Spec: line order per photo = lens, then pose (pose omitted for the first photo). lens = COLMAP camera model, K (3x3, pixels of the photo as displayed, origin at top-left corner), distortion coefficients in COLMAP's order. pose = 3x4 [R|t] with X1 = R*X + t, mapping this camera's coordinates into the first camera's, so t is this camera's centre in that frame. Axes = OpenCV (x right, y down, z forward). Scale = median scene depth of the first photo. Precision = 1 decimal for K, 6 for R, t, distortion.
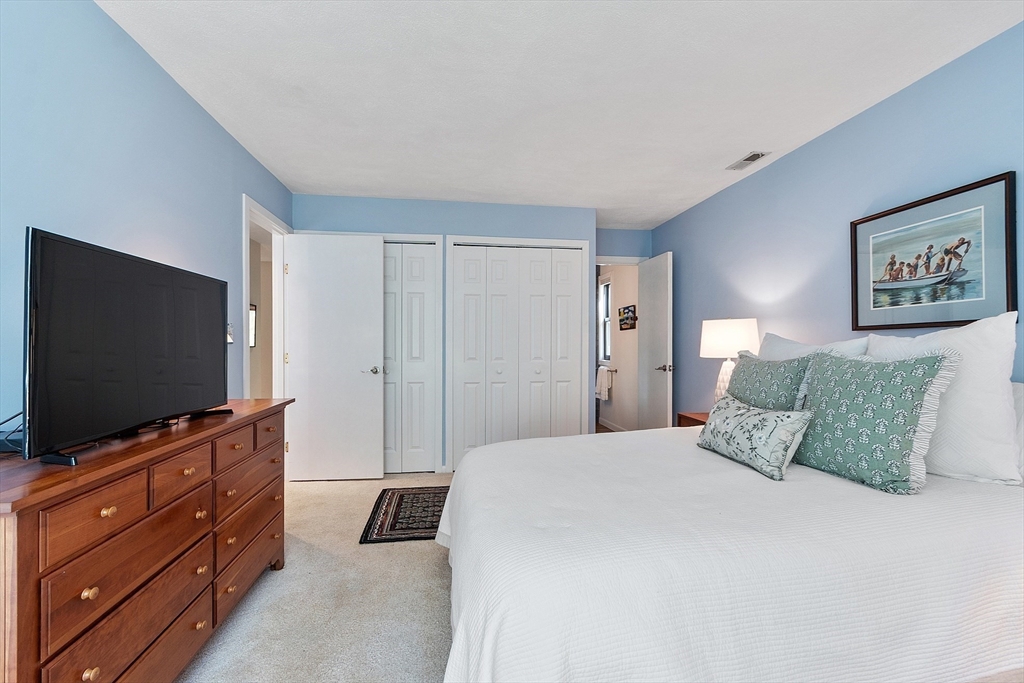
lens RADIAL K [[450.0, 0, 508.6], [0, 450.0, 347.0], [0, 0, 1]] dist [0.002608, -0.000486]
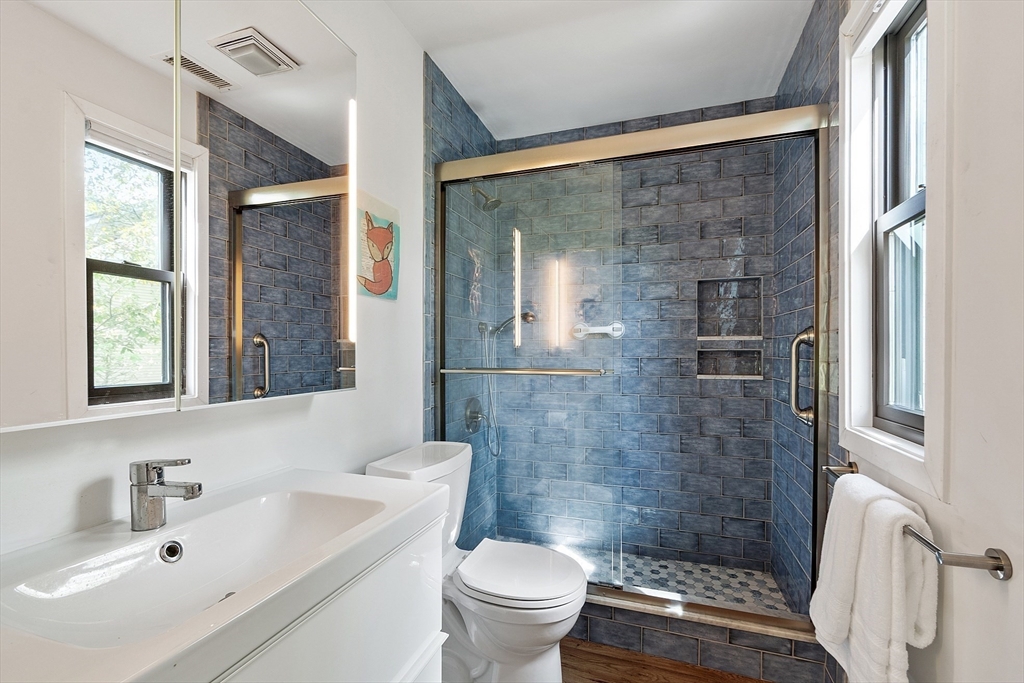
lens RADIAL K [[450.0, 0, 508.6], [0, 450.0, 347.0], [0, 0, 1]] dist [0.002608, -0.000486]
pose [[0.890786, -0.001715, -0.454420, 0.294949], [-0.000357, 0.999990, -0.004473, -0.009856], [0.454423, 0.004146, 0.890776, 1.390971]]
